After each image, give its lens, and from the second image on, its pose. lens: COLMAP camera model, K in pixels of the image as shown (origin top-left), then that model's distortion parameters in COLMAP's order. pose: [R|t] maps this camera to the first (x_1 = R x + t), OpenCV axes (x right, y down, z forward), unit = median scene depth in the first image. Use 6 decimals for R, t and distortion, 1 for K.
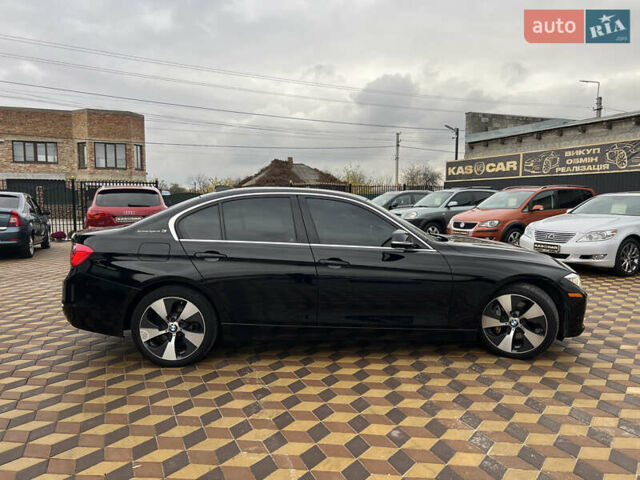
lens RADIAL K [[492.0, 0, 320.0], [0, 492.0, 240.0], [0, 0, 1]] dist [0.048100, -0.054176]
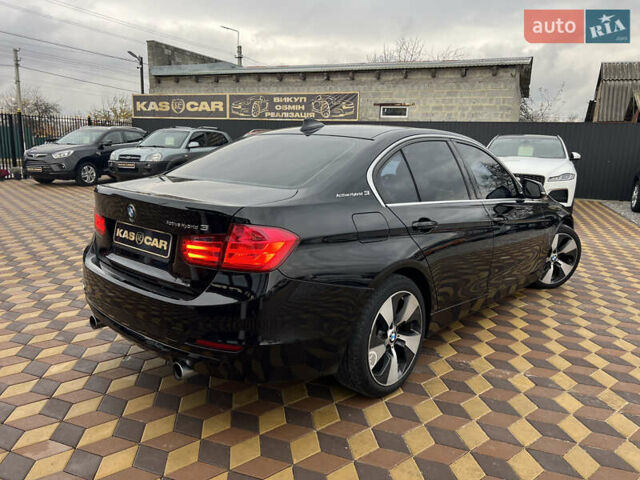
lens RADIAL K [[492.0, 0, 320.0], [0, 492.0, 240.0], [0, 0, 1]] dist [0.048100, -0.054176]
pose [[0.698303, -0.113877, 0.706686, -0.220510], [0.027947, 0.990849, 0.132052, -0.011366], [-0.715257, -0.072462, 0.695095, 0.165325]]
